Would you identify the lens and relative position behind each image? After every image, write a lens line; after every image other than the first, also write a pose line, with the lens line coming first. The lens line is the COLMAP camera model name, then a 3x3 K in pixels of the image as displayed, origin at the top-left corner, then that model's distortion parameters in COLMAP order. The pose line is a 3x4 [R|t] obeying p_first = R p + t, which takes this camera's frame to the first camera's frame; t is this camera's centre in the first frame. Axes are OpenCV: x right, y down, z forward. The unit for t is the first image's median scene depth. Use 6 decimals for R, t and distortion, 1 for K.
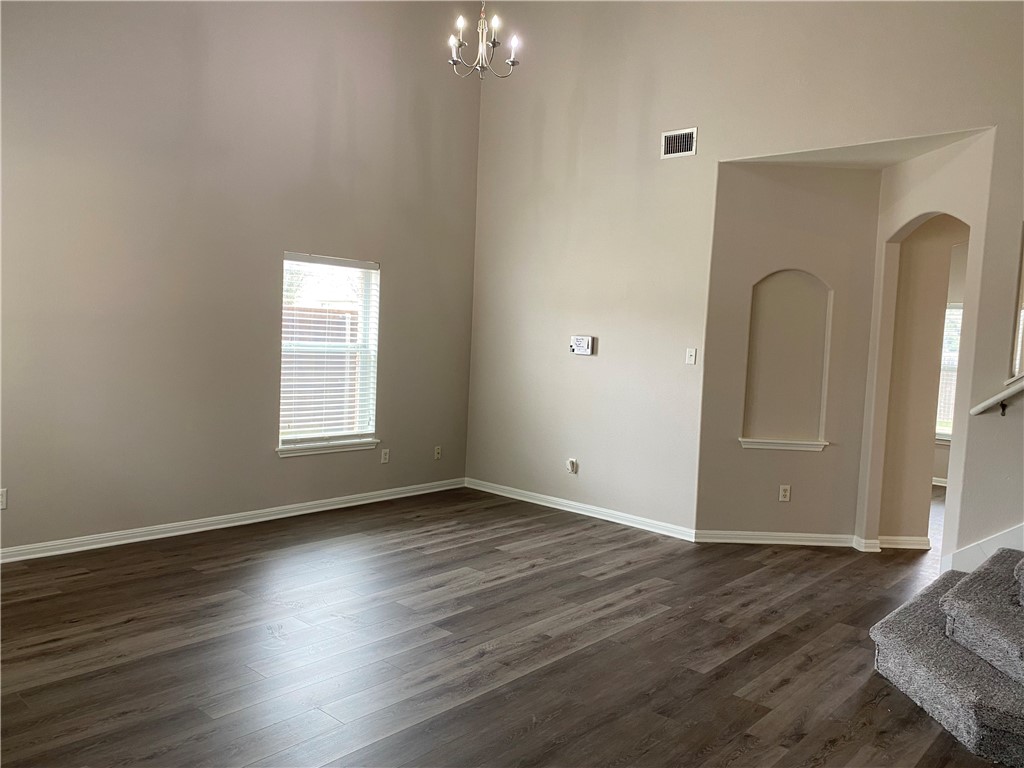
lens RADIAL K [[775.0, 0, 515.9], [0, 775.0, 382.3], [0, 0, 1]] dist [0.000811, -0.001310]
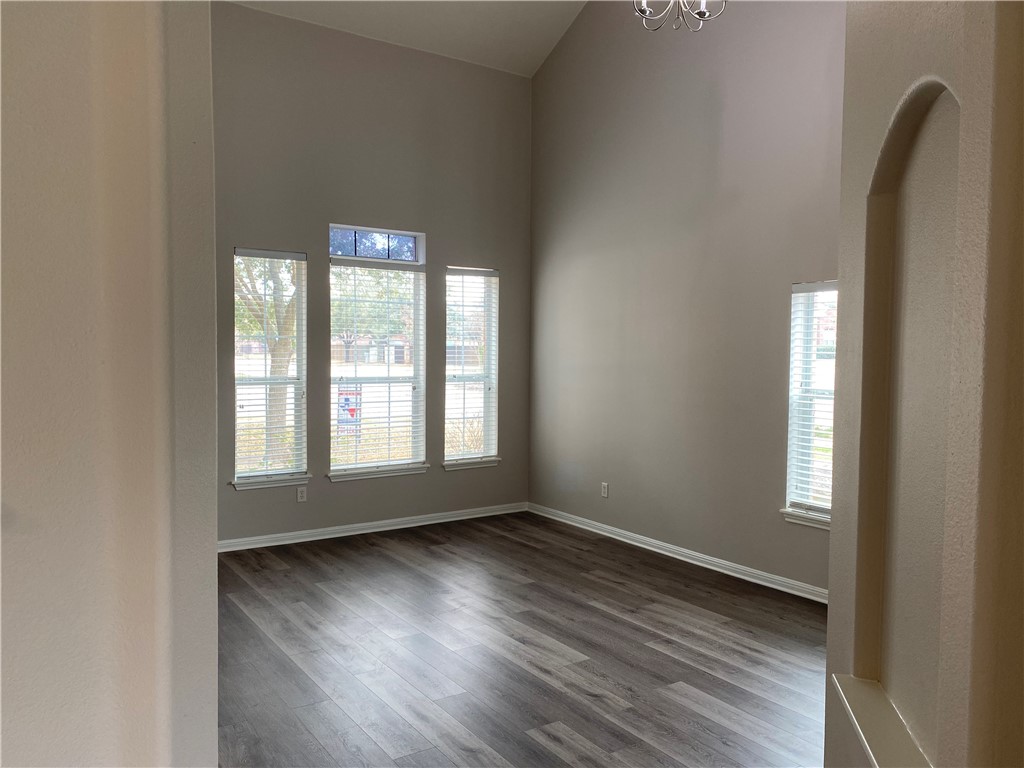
lens RADIAL K [[775.0, 0, 515.8], [0, 775.0, 387.4], [0, 0, 1]] dist [0.000811, -0.001310]
pose [[-0.205456, 0.005025, -0.978653, 0.732456], [-0.094981, 0.995164, 0.025050, -0.054105], [0.974046, 0.098100, -0.203986, 1.053461]]
